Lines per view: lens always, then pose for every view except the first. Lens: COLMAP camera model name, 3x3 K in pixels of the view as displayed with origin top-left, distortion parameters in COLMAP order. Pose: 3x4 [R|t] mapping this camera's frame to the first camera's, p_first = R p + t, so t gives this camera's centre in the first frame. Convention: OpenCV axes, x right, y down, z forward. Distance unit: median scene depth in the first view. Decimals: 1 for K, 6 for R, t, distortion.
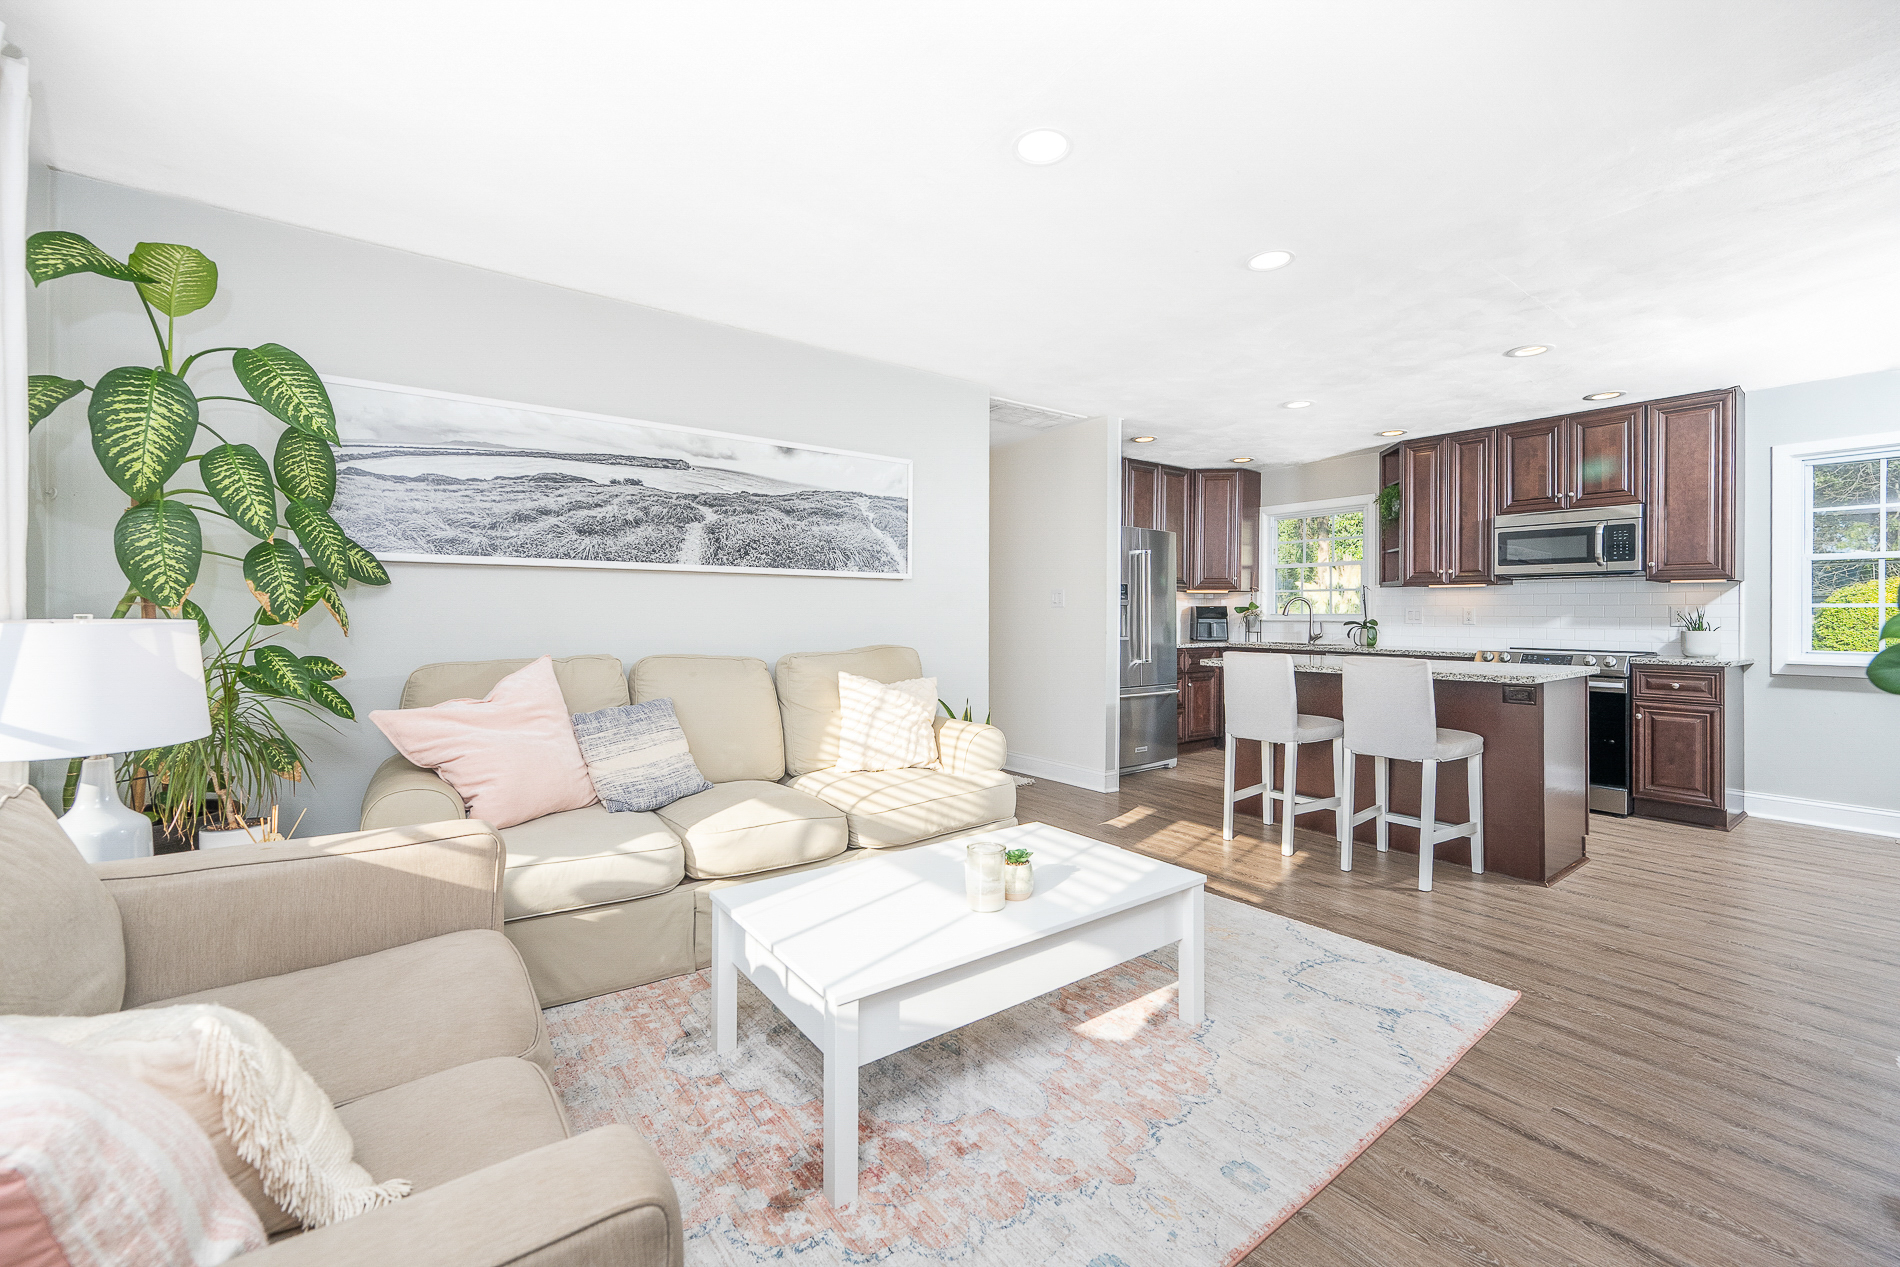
lens RADIAL K [[761.1, 0, 964.4], [0, 761.1, 610.2], [0, 0, 1]] dist [0.000560, 0.000078]
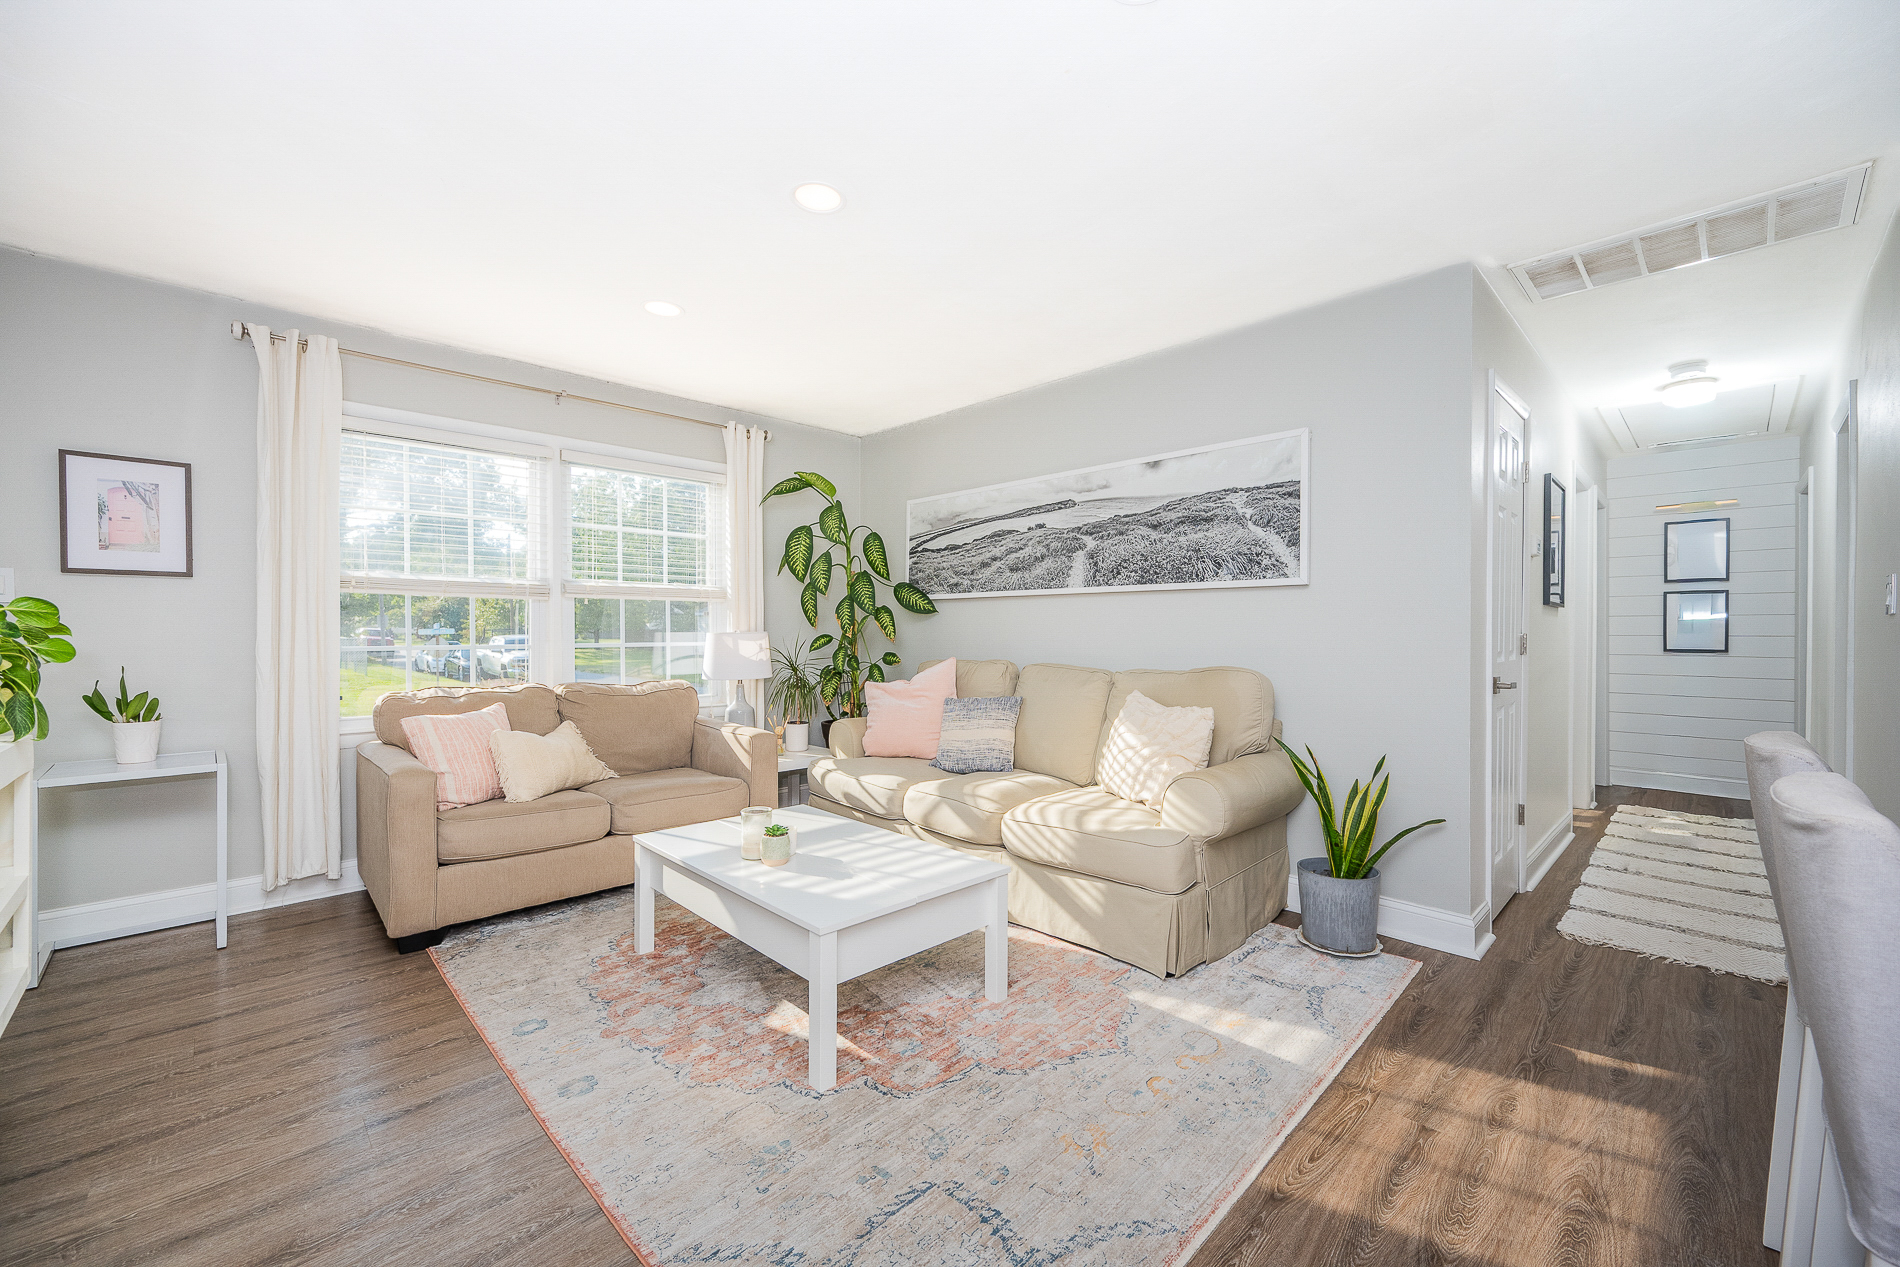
lens RADIAL K [[759.7, 0, 964.0], [0, 759.7, 634.1], [0, 0, 1]] dist [-0.000997, -0.000084]
pose [[0.141712, 0.002205, -0.989905, 0.684652], [0.003197, 0.999991, 0.002685, 0.006567], [0.989903, -0.003545, 0.141704, 0.594733]]
